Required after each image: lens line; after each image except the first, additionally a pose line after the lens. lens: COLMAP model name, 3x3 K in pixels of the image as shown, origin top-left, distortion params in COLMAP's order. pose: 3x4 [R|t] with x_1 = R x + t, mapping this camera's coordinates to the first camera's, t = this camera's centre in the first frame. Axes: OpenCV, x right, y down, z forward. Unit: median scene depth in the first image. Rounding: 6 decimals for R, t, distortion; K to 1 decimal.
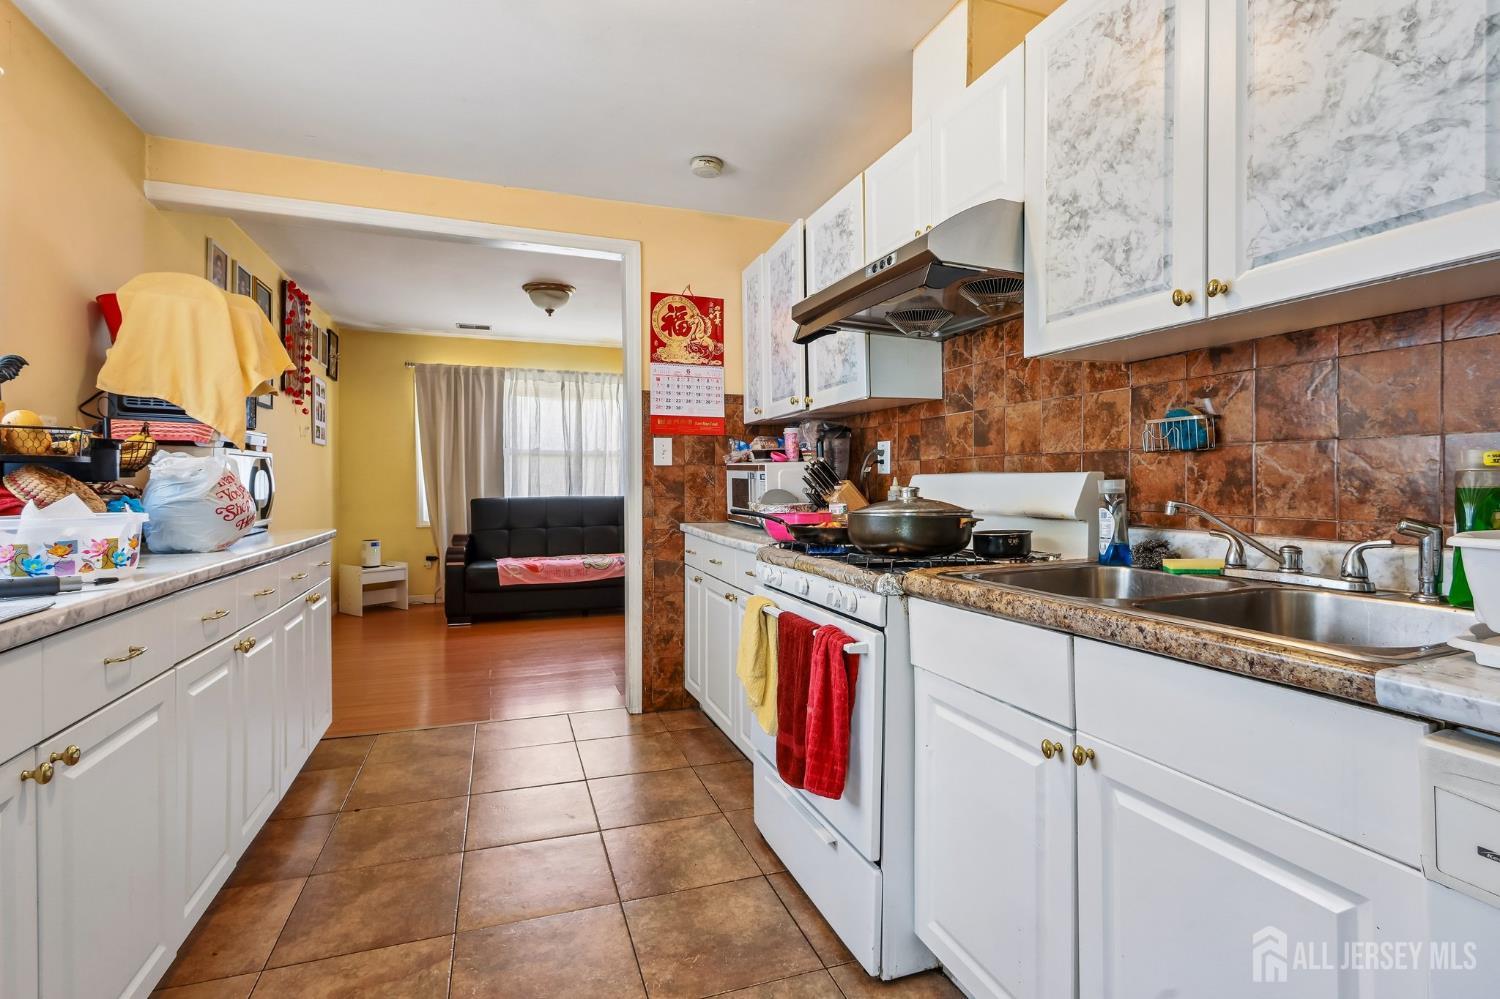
lens RADIAL K [[710.7, 0, 752.8], [0, 710.7, 482.0], [0, 0, 1]] dist [0.001699, 0.000267]
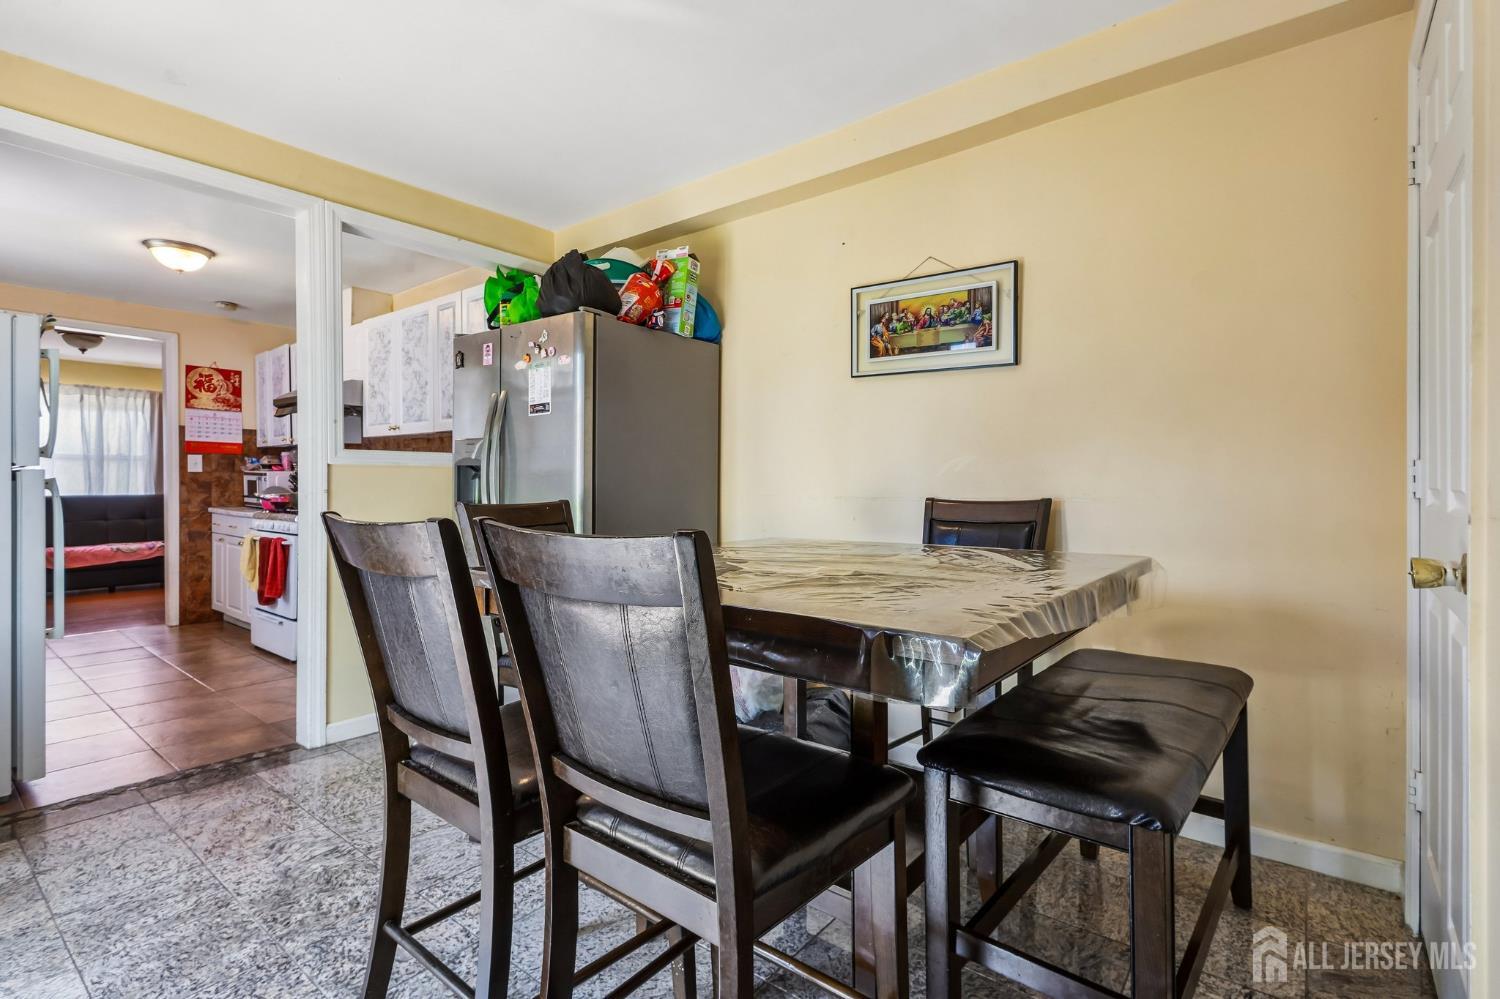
lens RADIAL K [[710.7, 0, 752.8], [0, 710.7, 482.0], [0, 0, 1]] dist [0.001699, 0.000267]
pose [[0.854636, -0.000753, 0.519227, 0.117465], [0.000538, 1.000000, 0.000566, -0.000755], [-0.519227, -0.000204, 0.854636, -1.041621]]
